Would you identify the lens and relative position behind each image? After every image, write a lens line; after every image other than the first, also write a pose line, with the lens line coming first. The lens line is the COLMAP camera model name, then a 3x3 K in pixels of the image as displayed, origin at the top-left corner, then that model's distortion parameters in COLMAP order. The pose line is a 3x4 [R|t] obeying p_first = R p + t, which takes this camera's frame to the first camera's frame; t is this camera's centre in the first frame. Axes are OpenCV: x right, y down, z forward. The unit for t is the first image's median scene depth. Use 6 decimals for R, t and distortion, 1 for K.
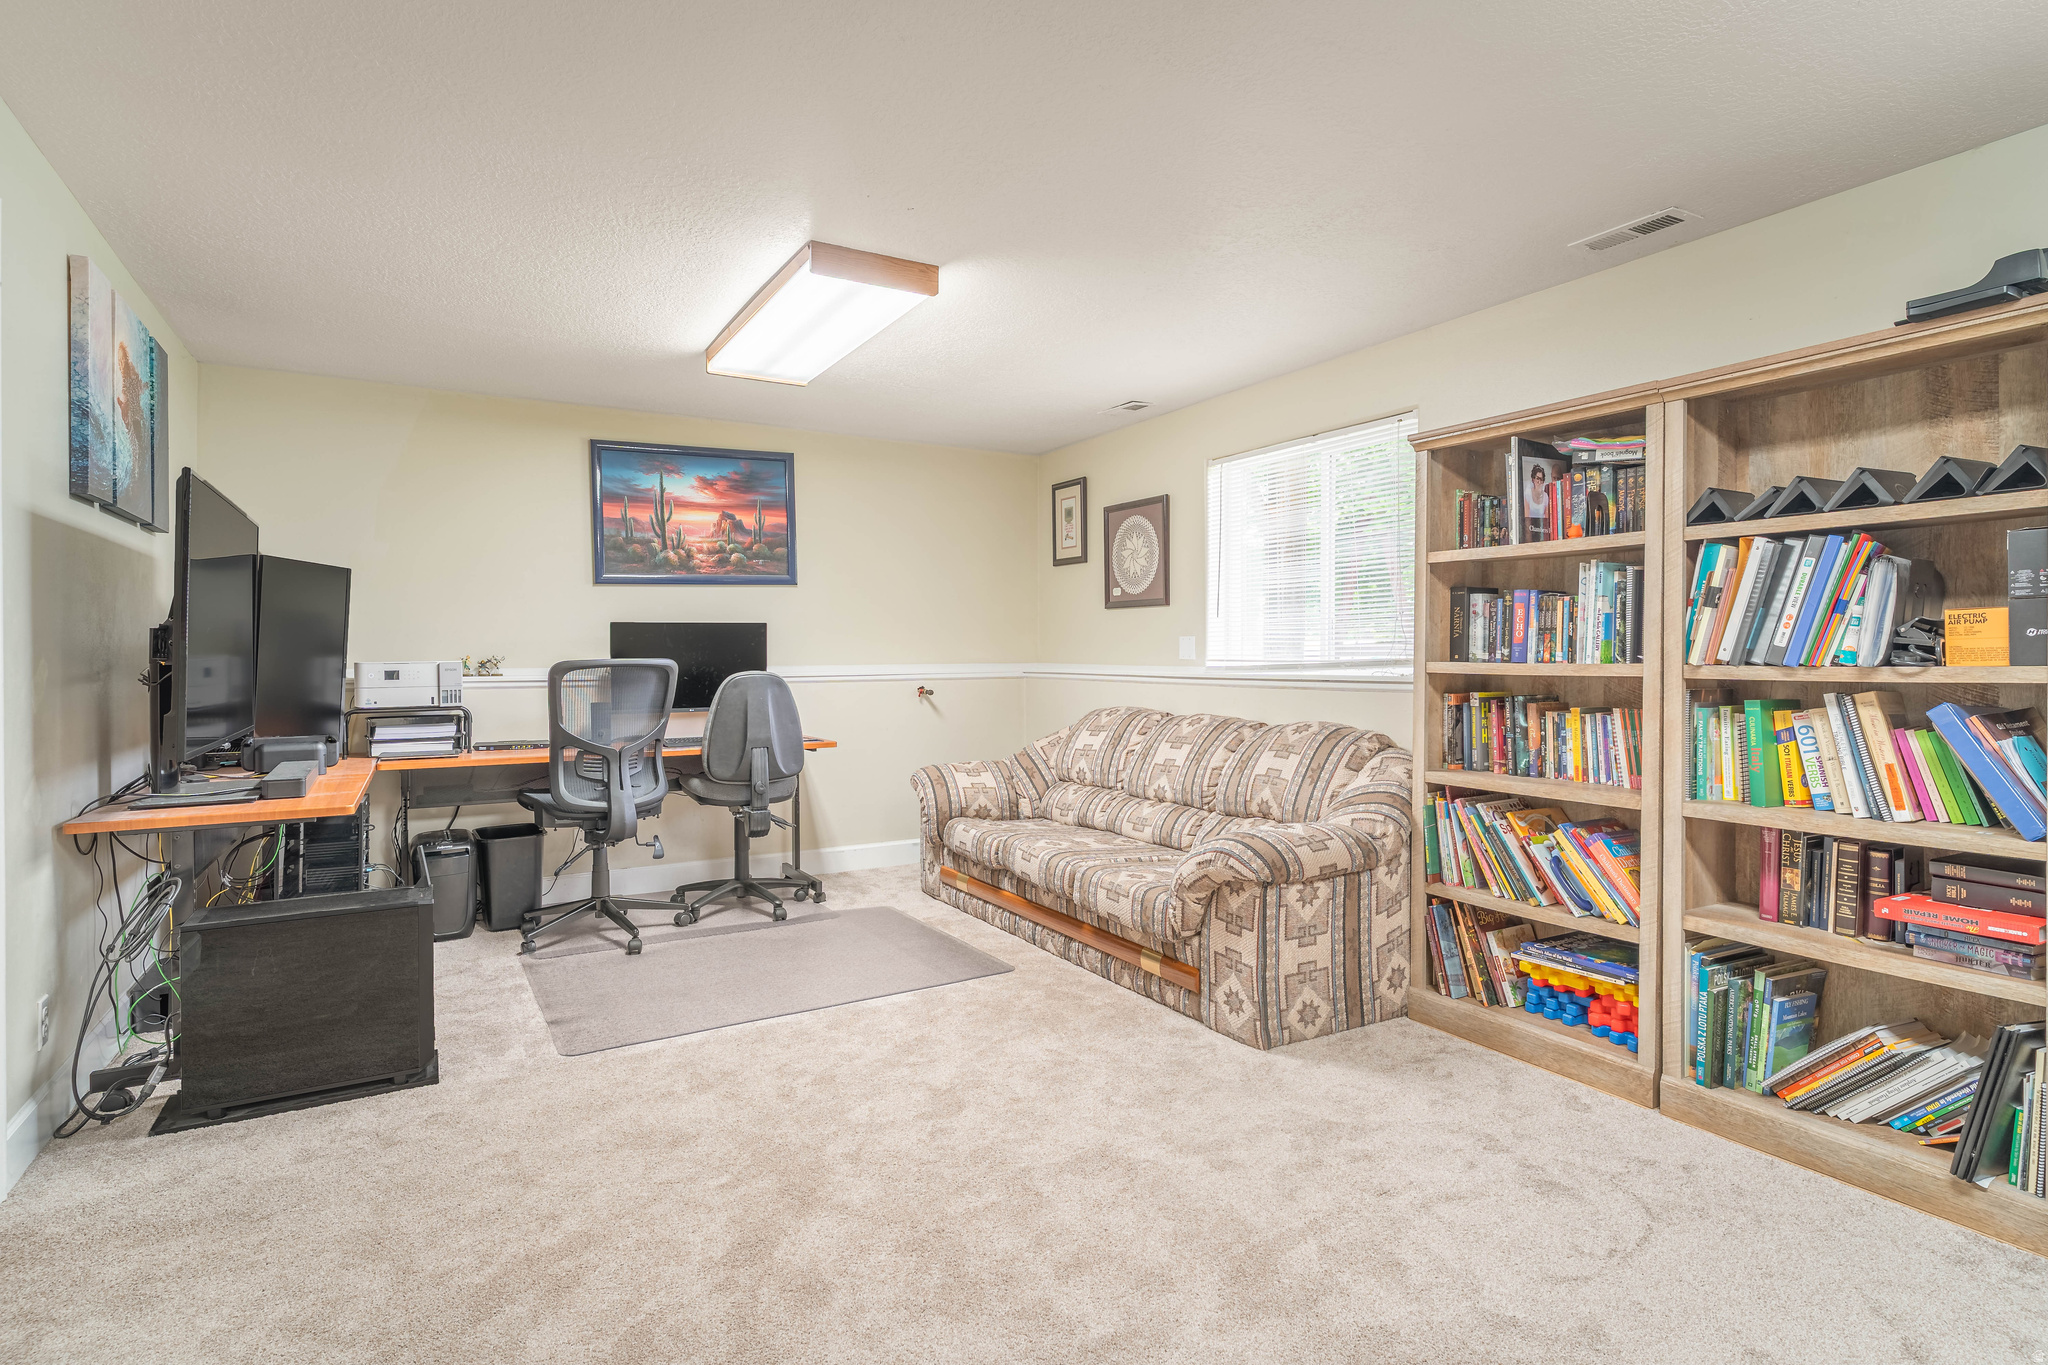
lens RADIAL K [[1052.7, 0, 1023.6], [0, 1052.7, 672.6], [0, 0, 1]] dist [-0.000840, -0.000006]
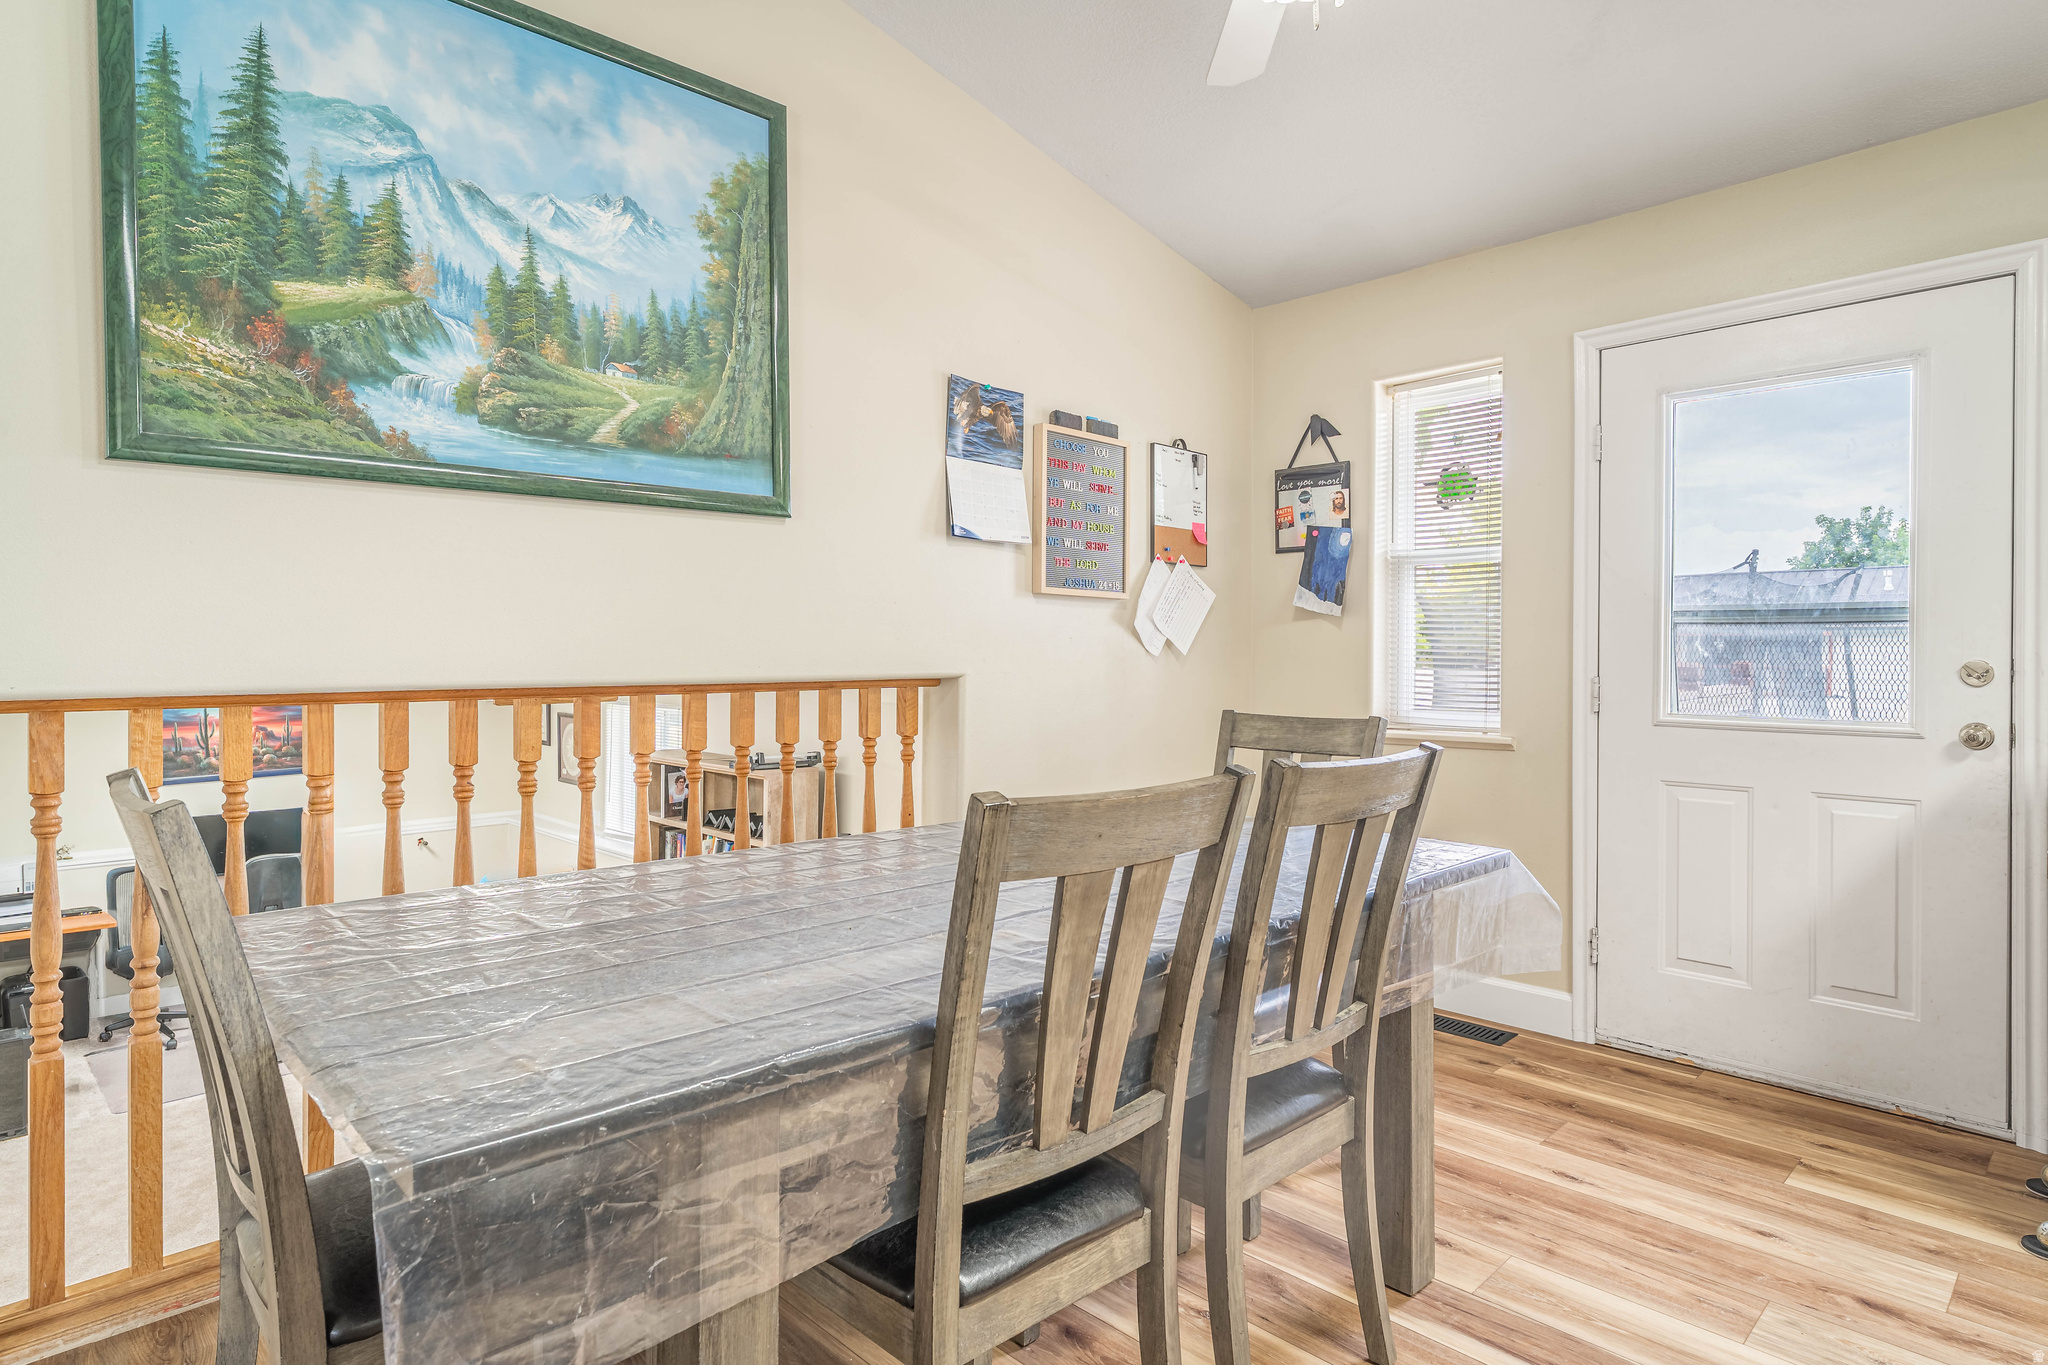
lens RADIAL K [[1108.9, 0, 1026.8], [0, 1108.9, 680.0], [0, 0, 1]] dist [0.001167, 0.000080]
pose [[0.967375, 0.002410, 0.253338, 0.350203], [-0.003366, 0.999989, 0.003338, -0.231560], [-0.253327, -0.004082, 0.967372, -0.731397]]
